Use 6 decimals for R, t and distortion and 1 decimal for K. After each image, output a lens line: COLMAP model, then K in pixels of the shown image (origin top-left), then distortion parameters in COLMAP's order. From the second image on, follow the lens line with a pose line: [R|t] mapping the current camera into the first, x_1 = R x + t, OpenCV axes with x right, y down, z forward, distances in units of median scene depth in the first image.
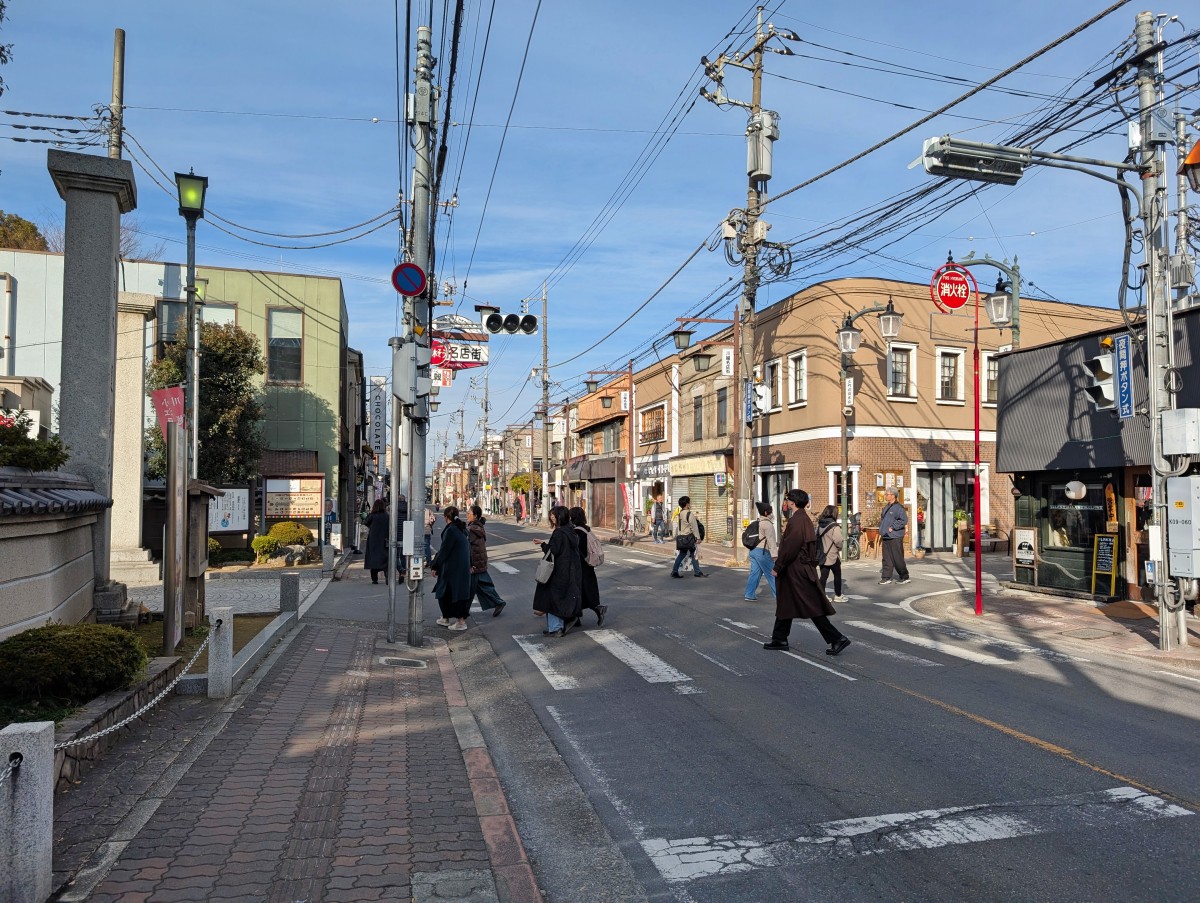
lens RADIAL K [[916.6, 0, 600.7], [0, 916.6, 474.0], [0, 0, 1]] dist [0.050298, -0.009754]
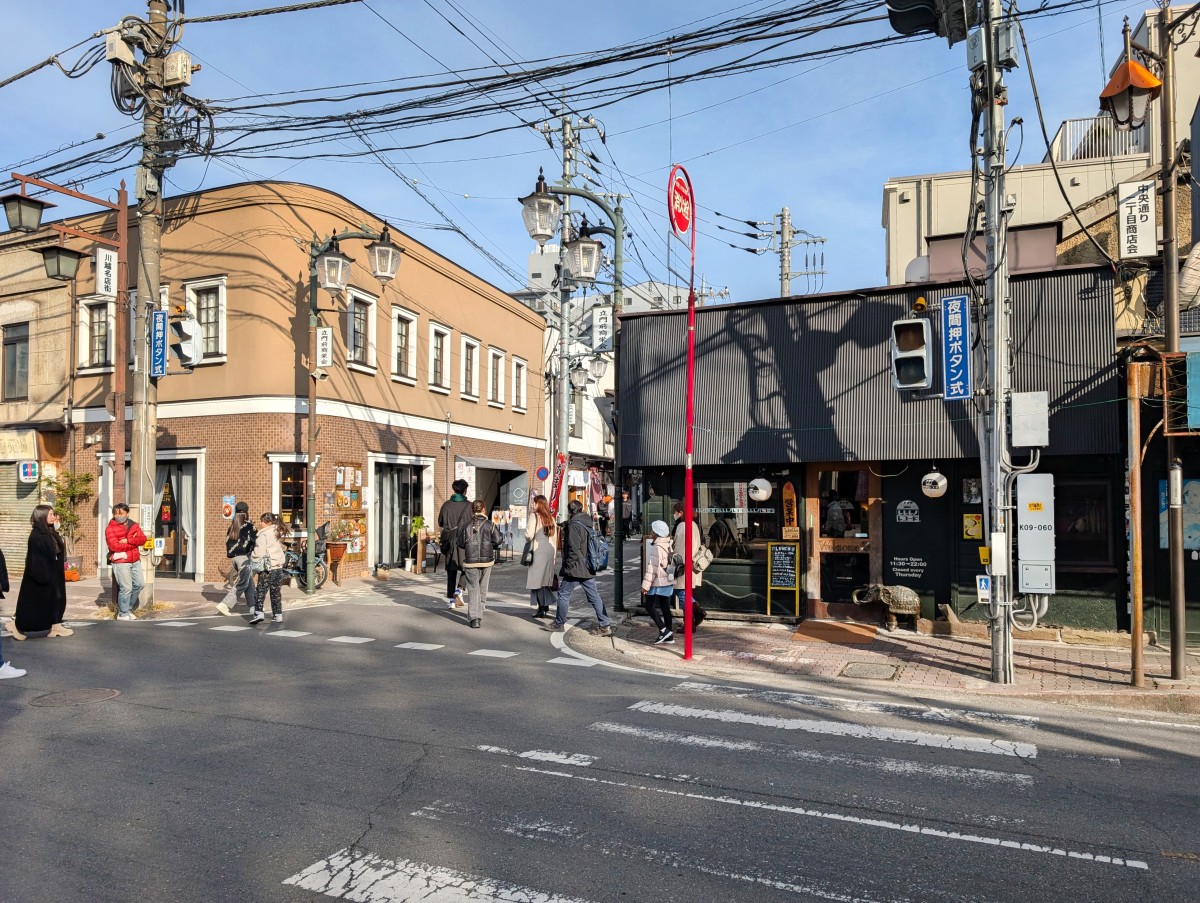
lens RADIAL K [[916.6, 0, 600.7], [0, 916.6, 474.0], [0, 0, 1]] dist [0.050298, -0.009754]
pose [[0.633643, 0.020948, 0.773342, -0.124005], [-0.017068, 0.999769, -0.013097, 0.010810], [-0.773437, -0.004901, 0.633854, 0.378522]]
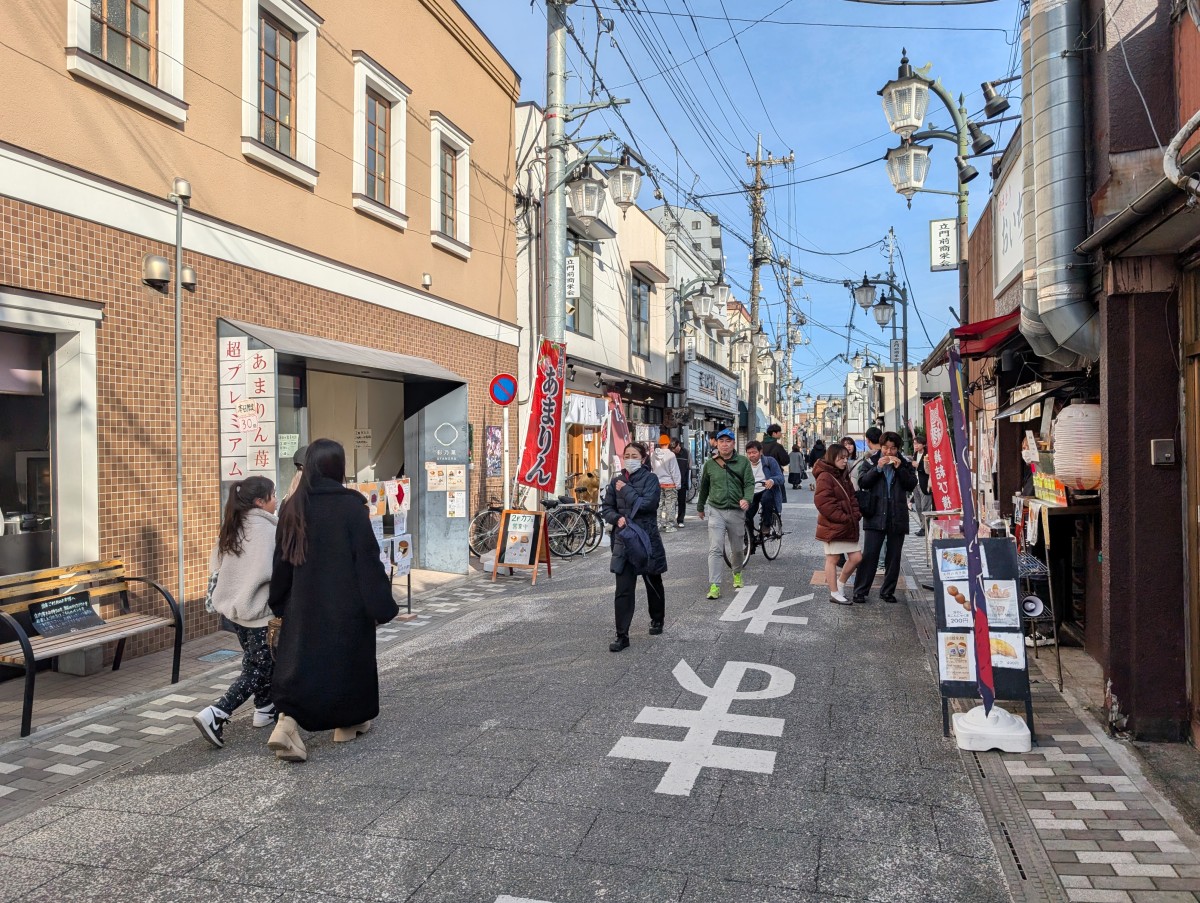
lens RADIAL K [[916.6, 0, 600.7], [0, 916.6, 474.0], [0, 0, 1]] dist [0.050298, -0.009754]
pose [[0.638395, -0.027076, 0.769233, 0.317413], [-0.003610, 0.999265, 0.038168, 0.022060], [-0.769701, -0.027143, 0.637828, 0.761390]]
